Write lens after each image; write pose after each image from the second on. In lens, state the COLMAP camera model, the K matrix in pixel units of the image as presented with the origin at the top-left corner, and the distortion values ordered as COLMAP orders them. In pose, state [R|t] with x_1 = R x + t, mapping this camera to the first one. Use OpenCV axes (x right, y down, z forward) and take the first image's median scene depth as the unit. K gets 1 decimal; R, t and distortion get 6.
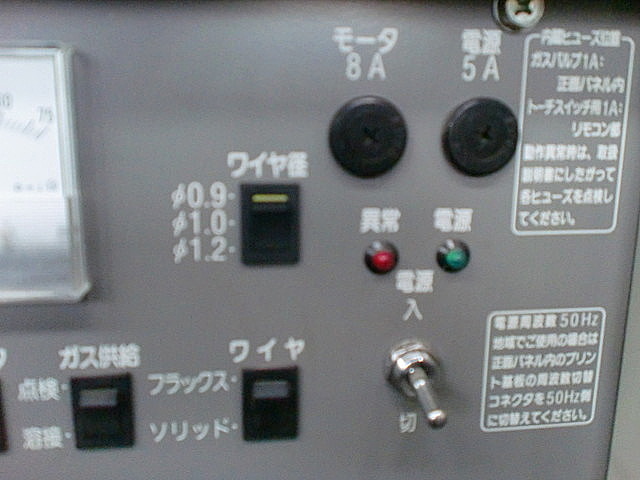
lens RADIAL K [[653.7, 0, 316.7], [0, 653.7, 237.5], [0, 0, 1]] dist [0.003706, 0.000000]
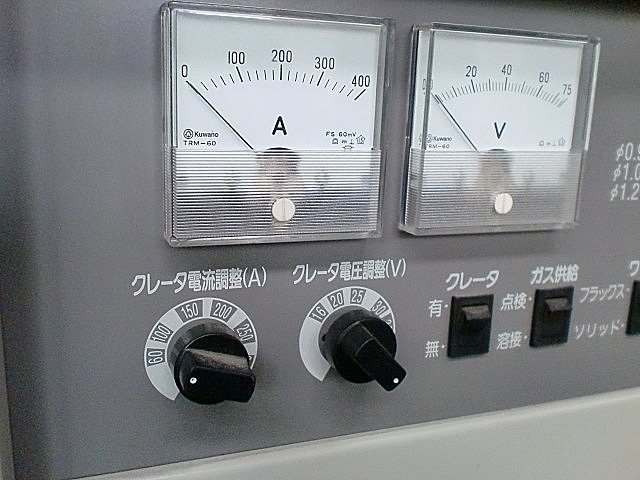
lens RADIAL K [[653.7, 0, 317.7], [0, 653.7, 243.4], [0, 0, 1]] dist [0.003706, 0.000000]
pose [[0.973348, -0.027954, 0.227623, -1.082782], [0.023965, 0.999507, 0.020268, 0.080048], [-0.228077, -0.014272, 0.973538, -0.175829]]
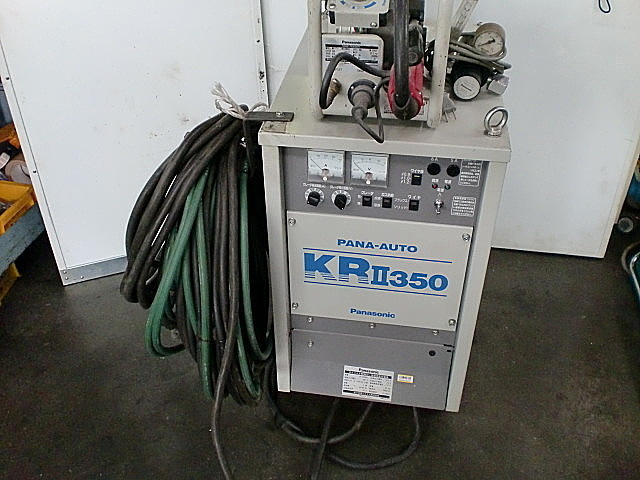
lens RADIAL K [[653.7, 0, 322.9], [0, 653.7, 236.8], [0, 0, 1]] dist [0.003706, 0.000000]
pose [[0.957731, 0.165215, -0.235490, 0.610059], [-0.048206, 0.899223, 0.434827, -2.126669], [0.283598, -0.405096, 0.869178, -4.728482]]
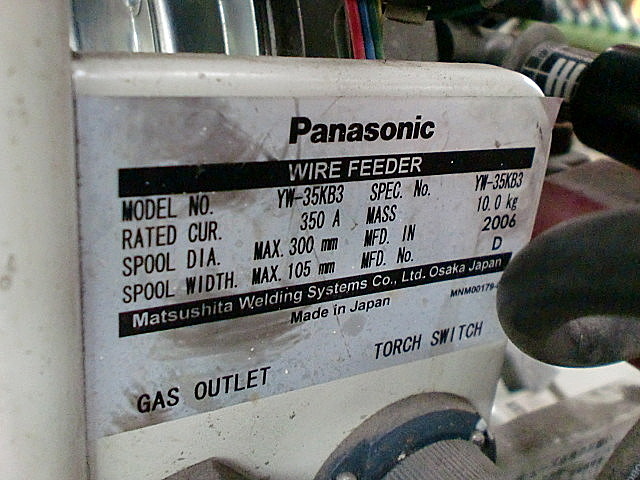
lens RADIAL K [[653.7, 0, 319.9], [0, 653.7, 239.5], [0, 0, 1]] dist [0.003706, 0.000000]
pose [[0.926711, -0.058000, 0.371271, -0.923723], [-0.014464, 0.981779, 0.189476, -1.266733], [-0.375496, -0.180960, 0.908987, 0.039843]]
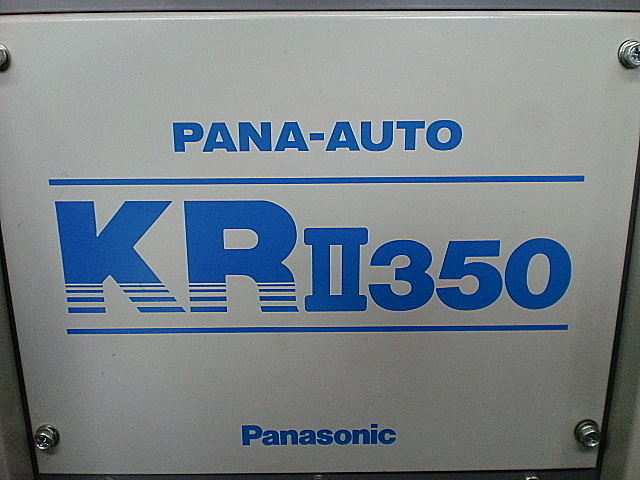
lens RADIAL K [[653.7, 0, 325.0], [0, 653.7, 239.5], [0, 0, 1]] dist [0.003706, 0.000000]
pose [[0.992819, 0.017912, -0.118274, -0.159864], [-0.011501, 0.998439, 0.054663, 0.971624], [0.119069, -0.052910, 0.991475, -0.719548]]
